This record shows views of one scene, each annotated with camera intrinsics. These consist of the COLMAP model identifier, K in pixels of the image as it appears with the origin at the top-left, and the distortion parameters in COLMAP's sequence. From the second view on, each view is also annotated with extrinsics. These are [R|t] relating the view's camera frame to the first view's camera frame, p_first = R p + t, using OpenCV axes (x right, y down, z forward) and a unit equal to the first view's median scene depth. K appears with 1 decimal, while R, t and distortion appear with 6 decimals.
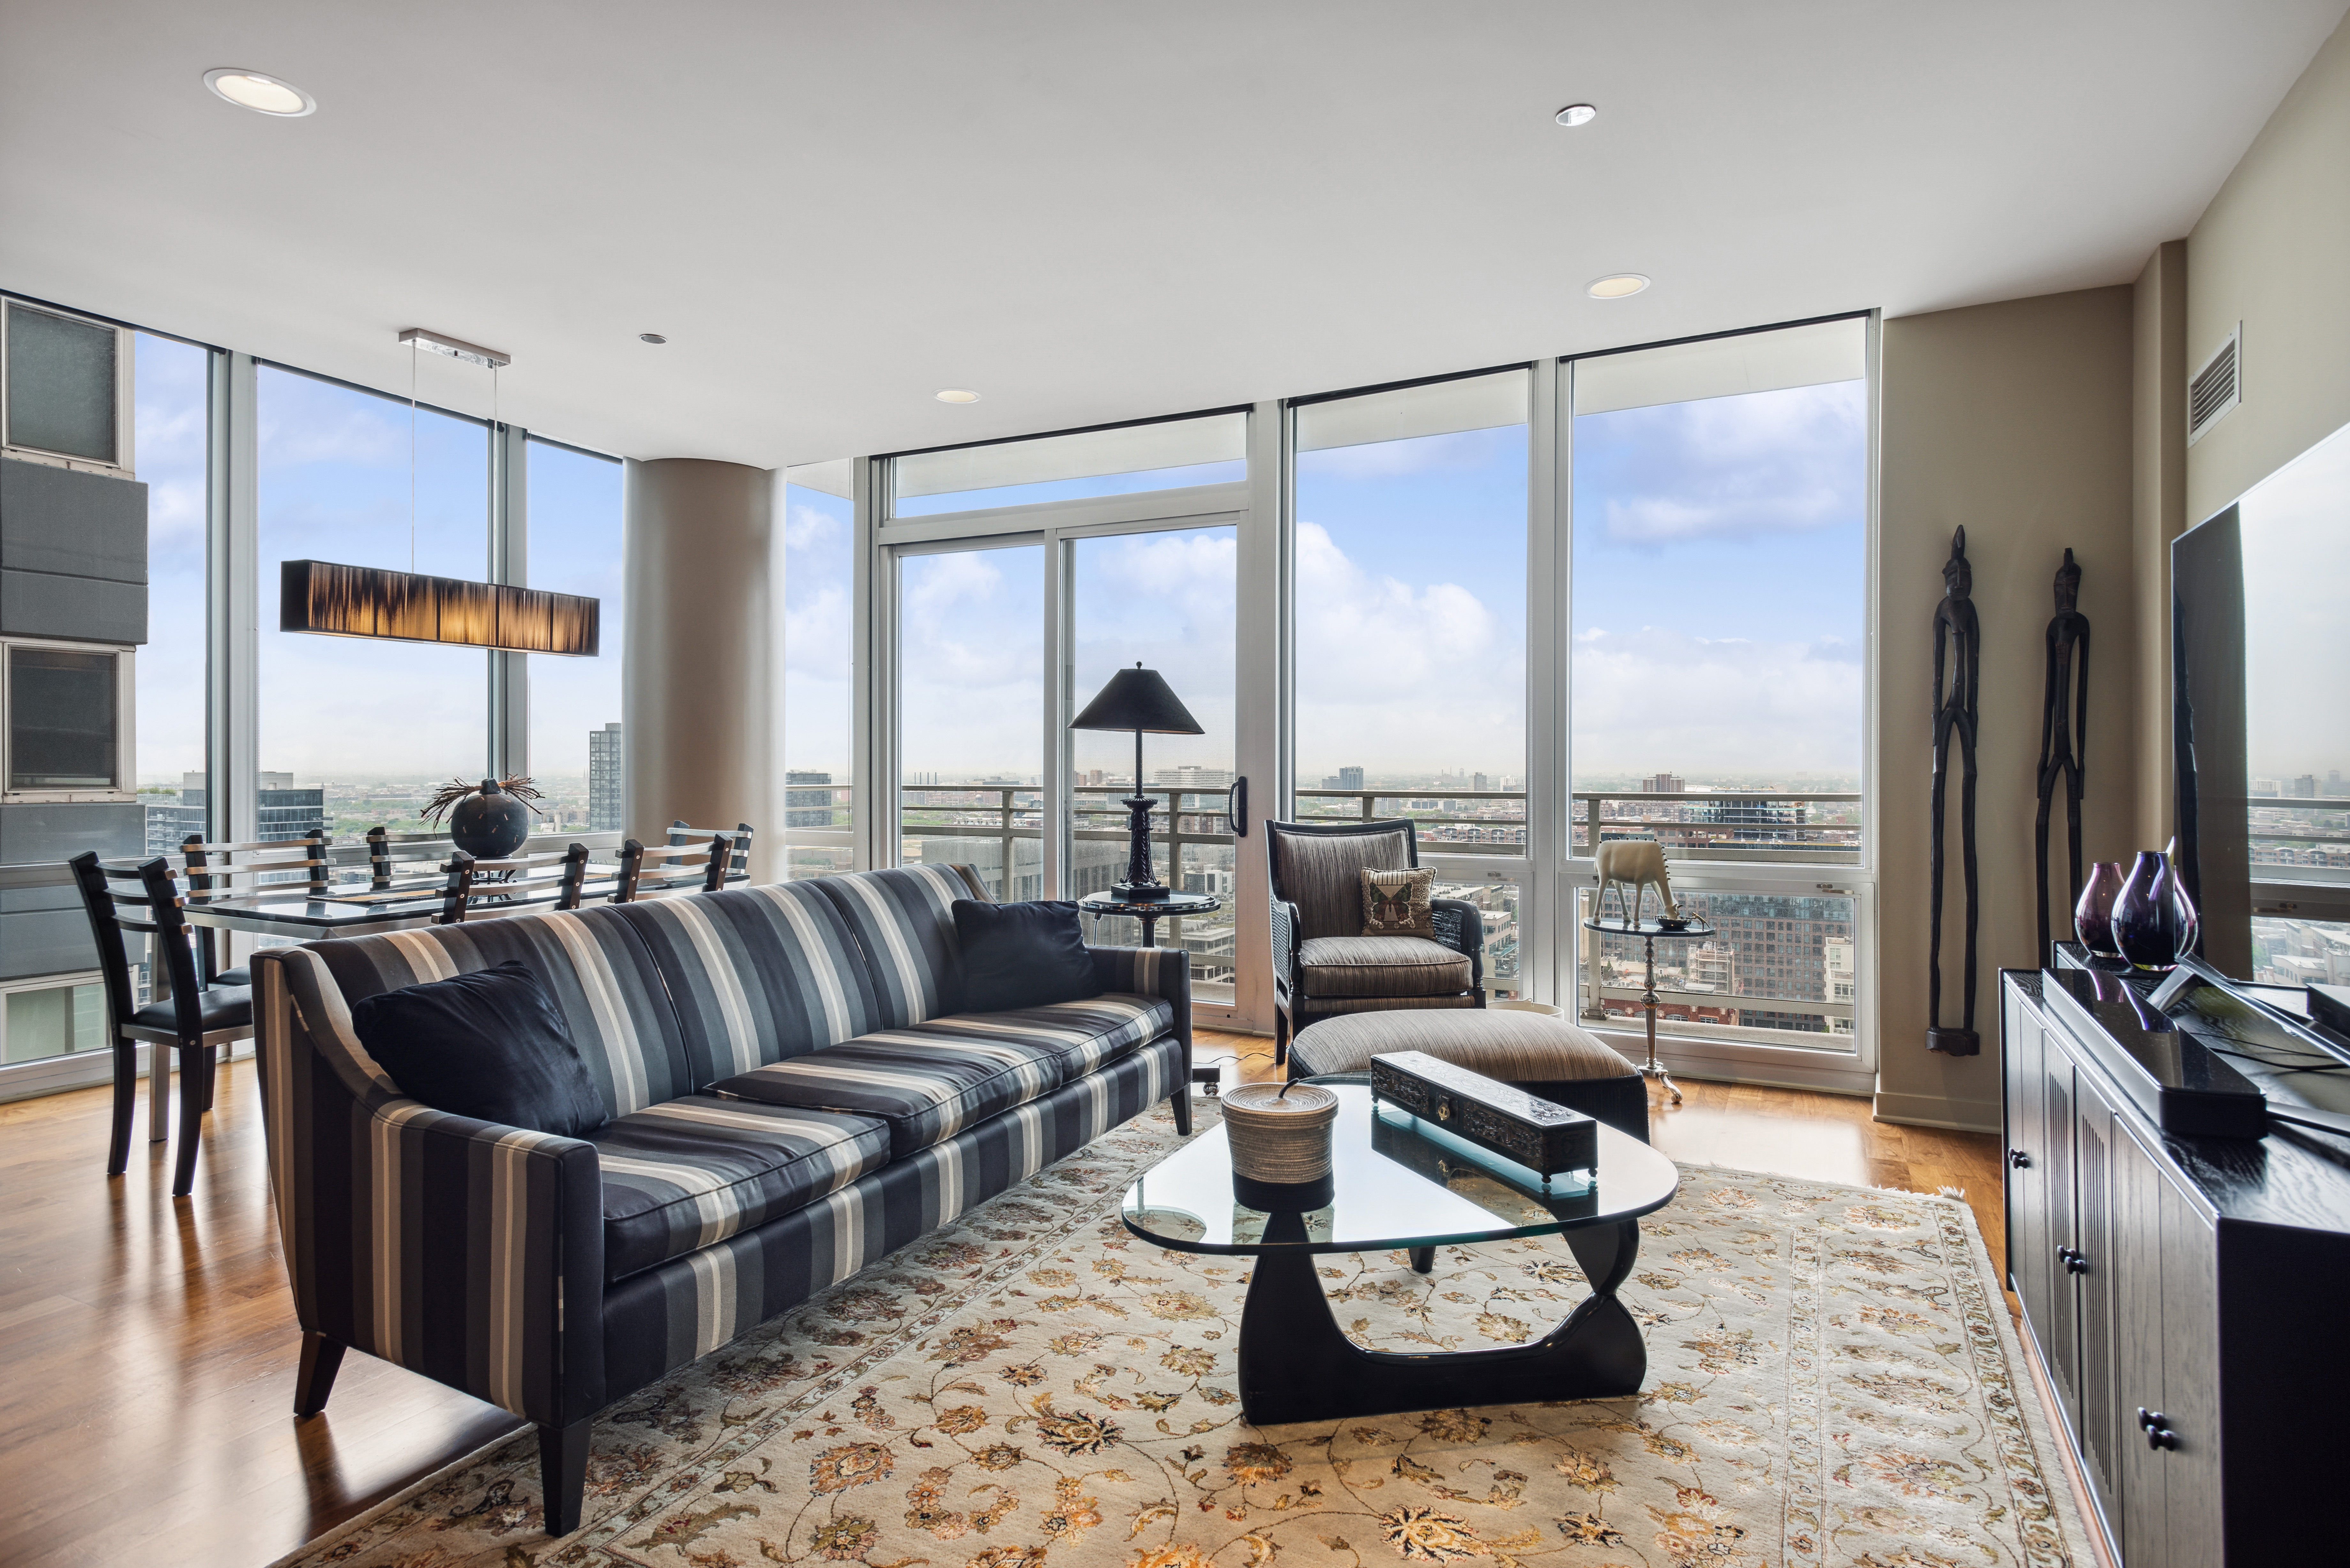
lens RADIAL K [[1248.9, 0, 1177.6], [0, 1248.9, 764.1], [0, 0, 1]] dist [0.004680, -0.002888]
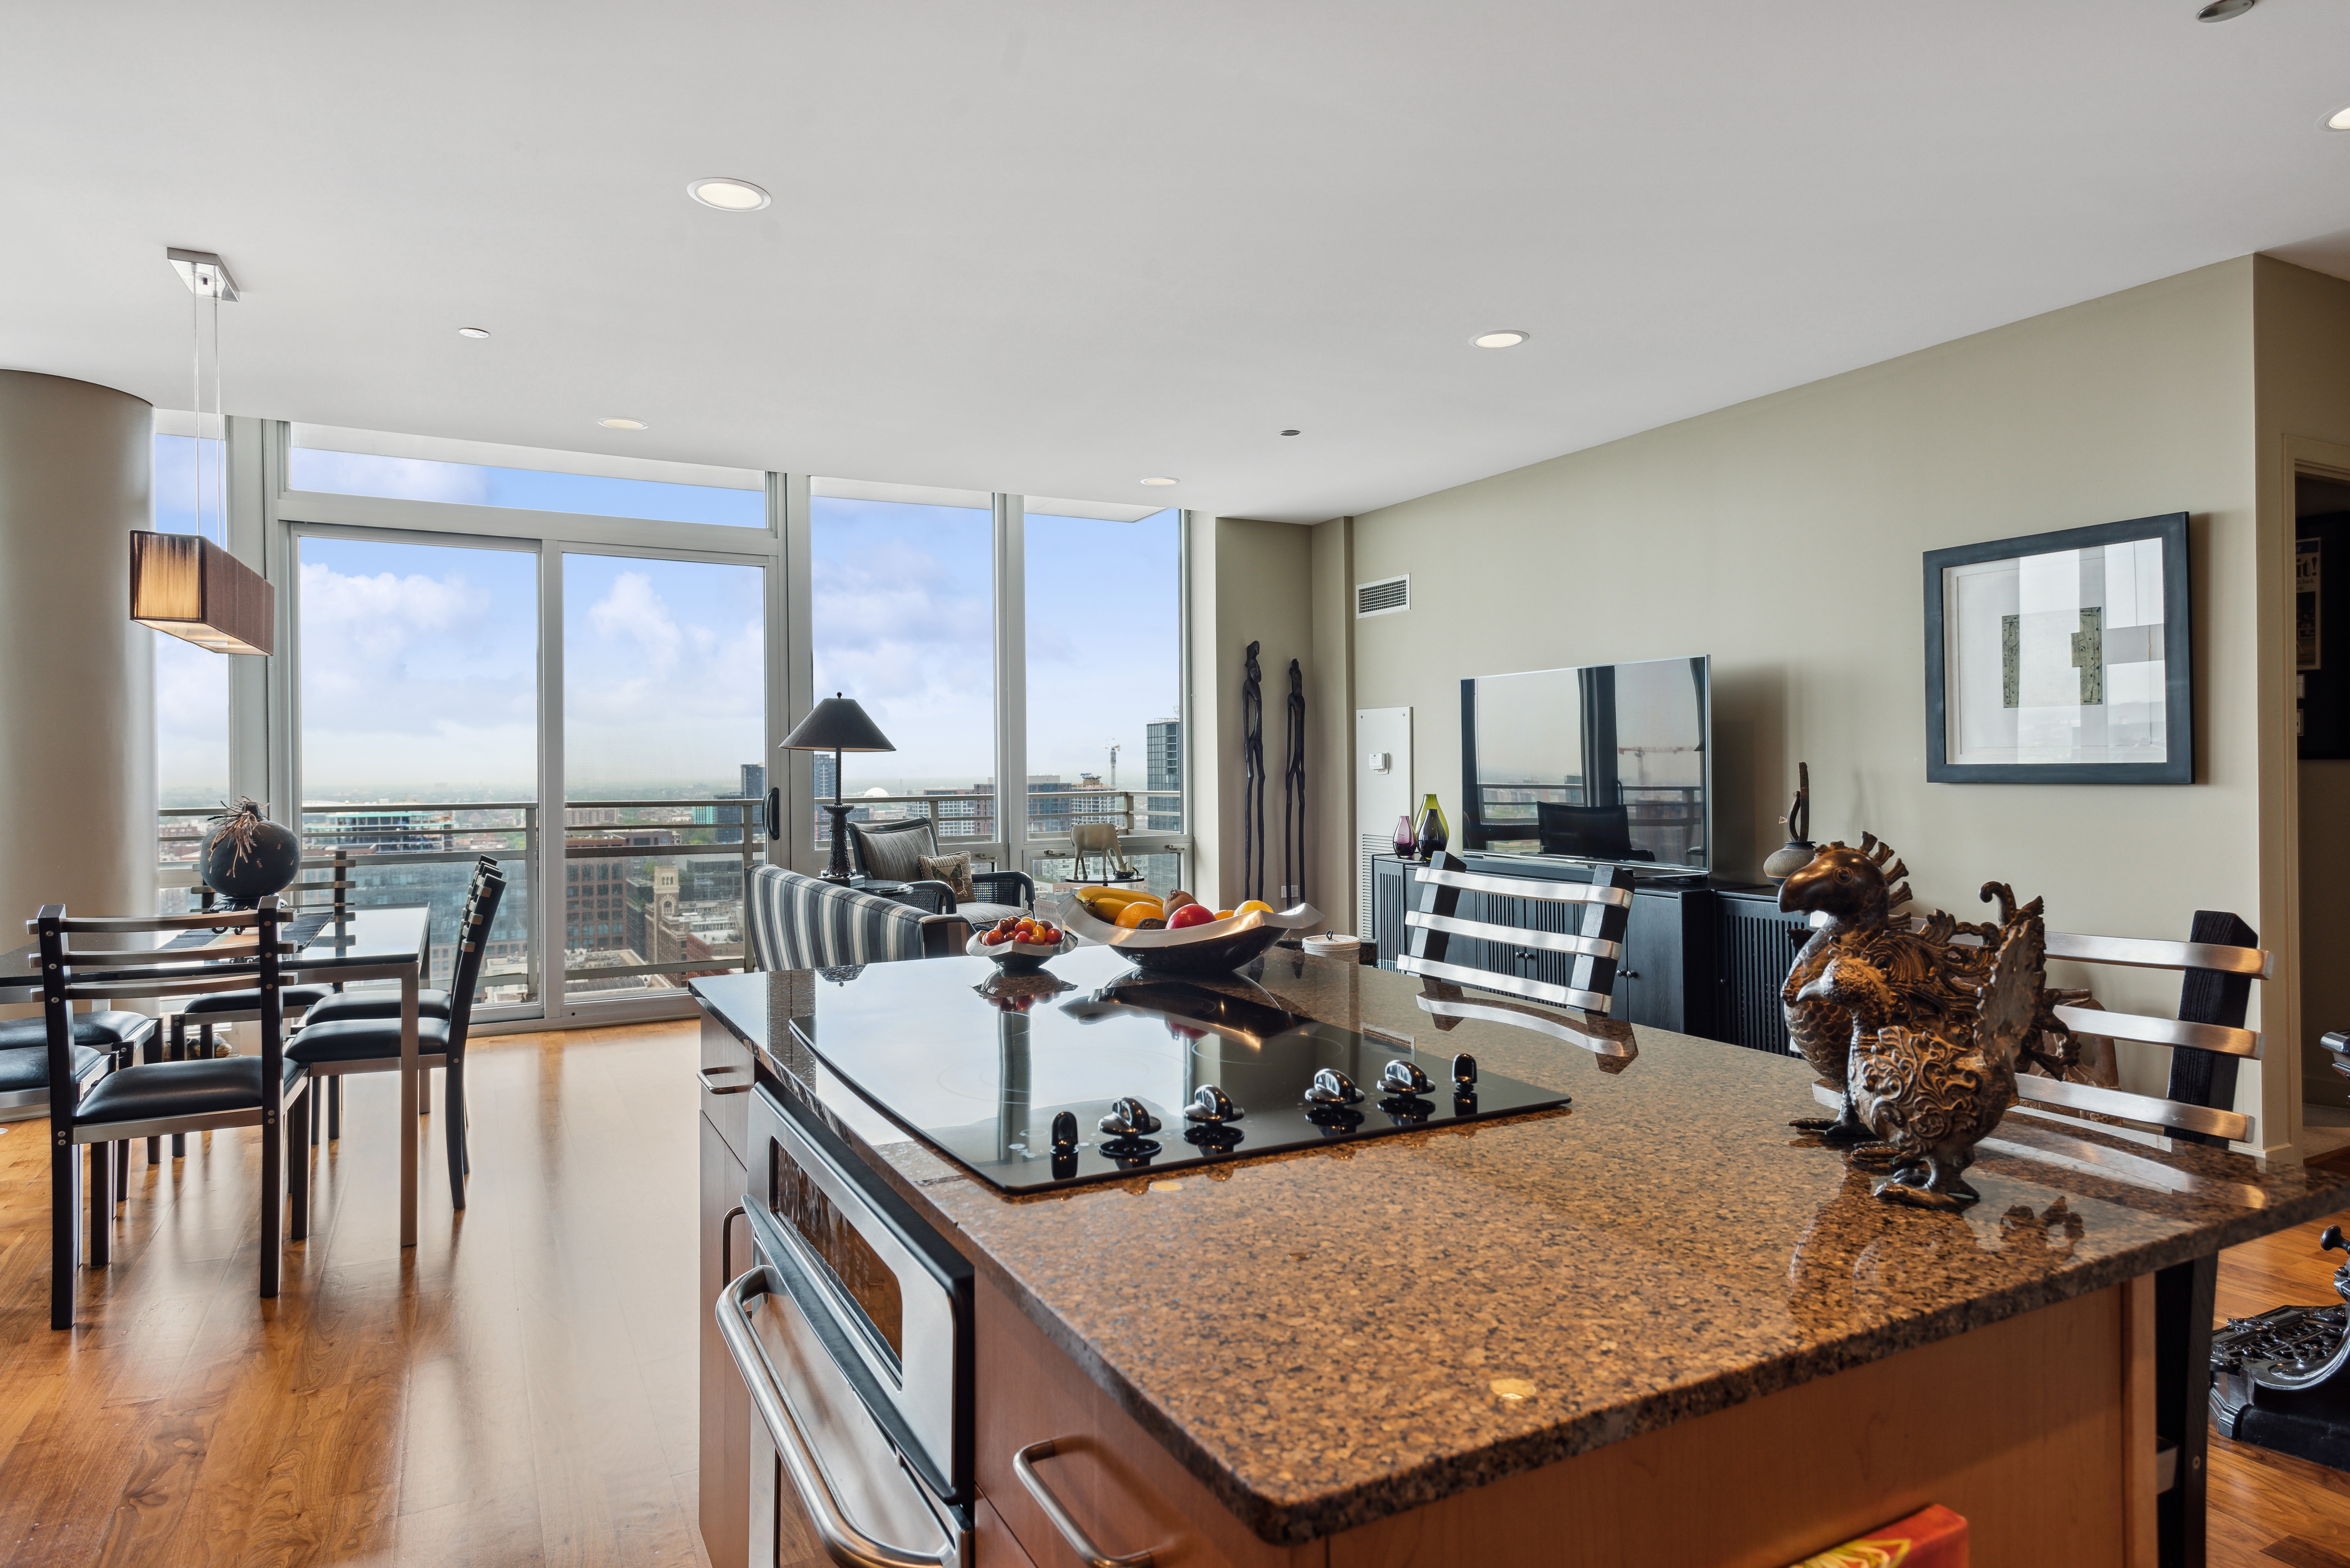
lens RADIAL K [[1349.0, 0, 1182.8], [0, 1349.0, 769.2], [0, 0, 1]] dist [0.050615, 0.001335]
pose [[0.567638, -0.006554, 0.823252, -0.938979], [0.009184, 0.999956, 0.001628, -0.006603], [-0.823227, 0.006637, 0.567673, -0.022364]]
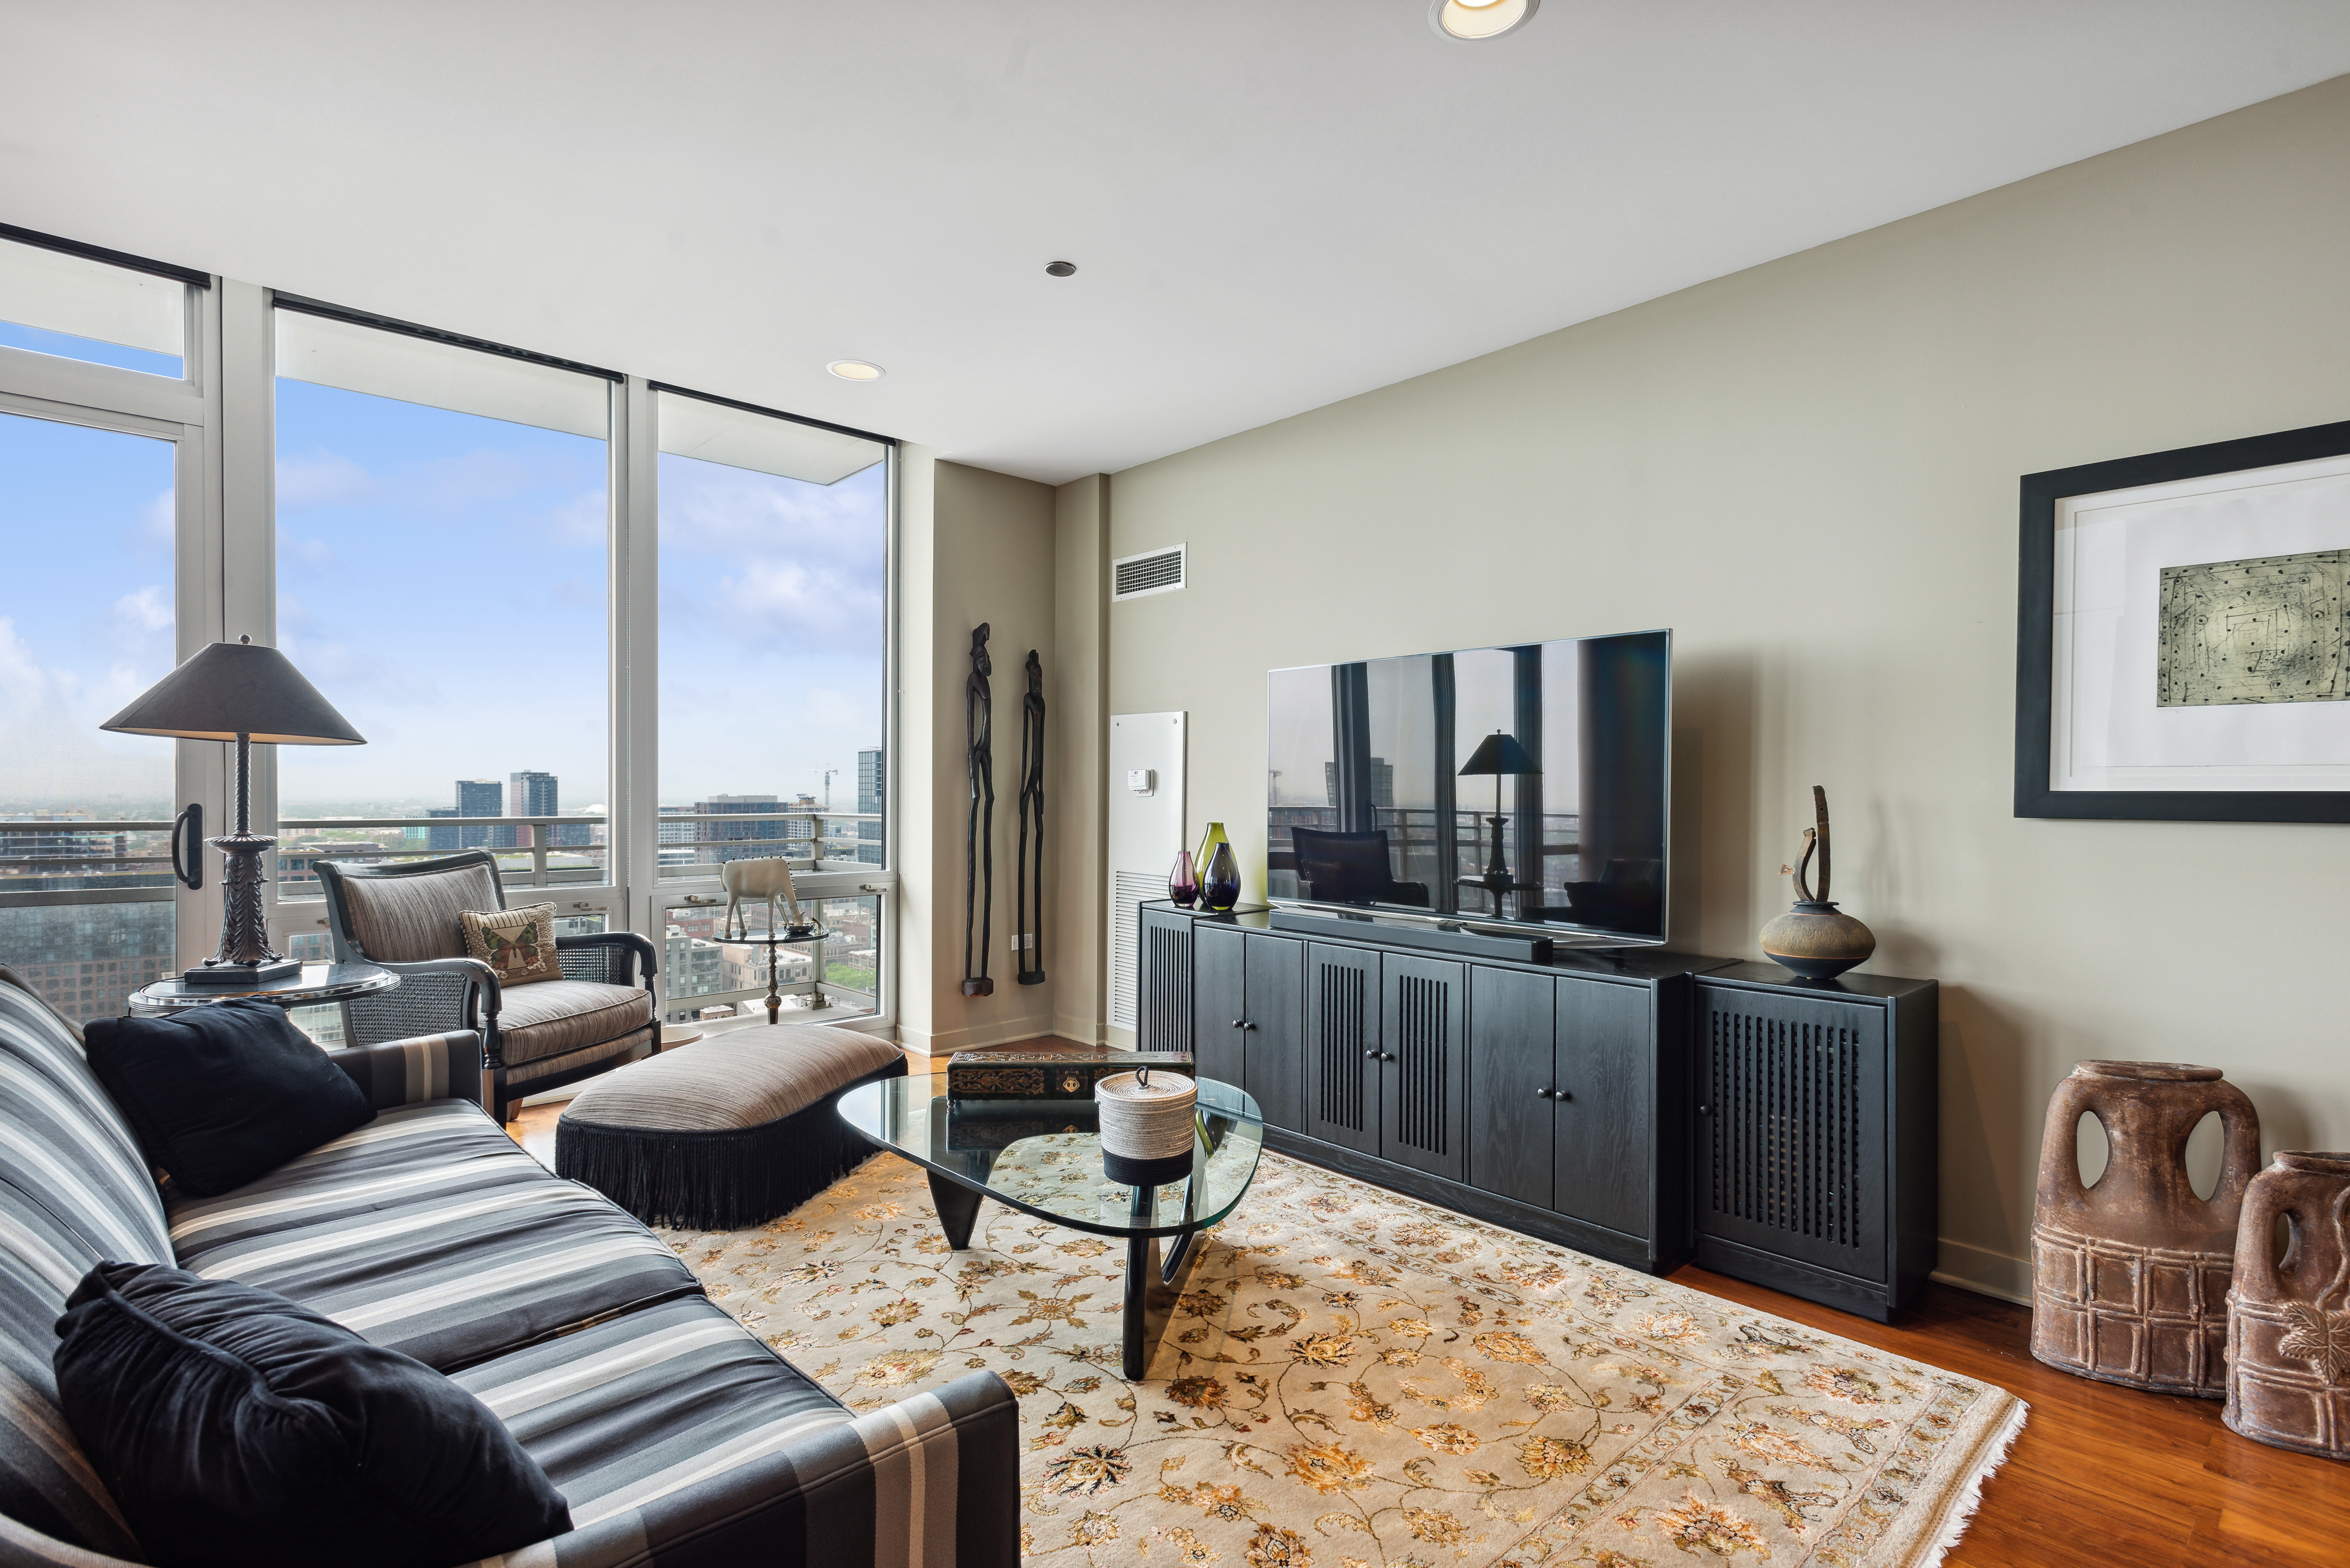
lens RADIAL K [[1123.4, 0, 1181.9], [0, 1123.4, 807.4], [0, 0, 1]] dist [0.022355, -0.007118]
pose [[0.342330, -0.010805, 0.939518, -0.442789], [-0.006017, 0.999888, 0.013691, -0.000060], [-0.939561, -0.010340, 0.342226, 0.315664]]
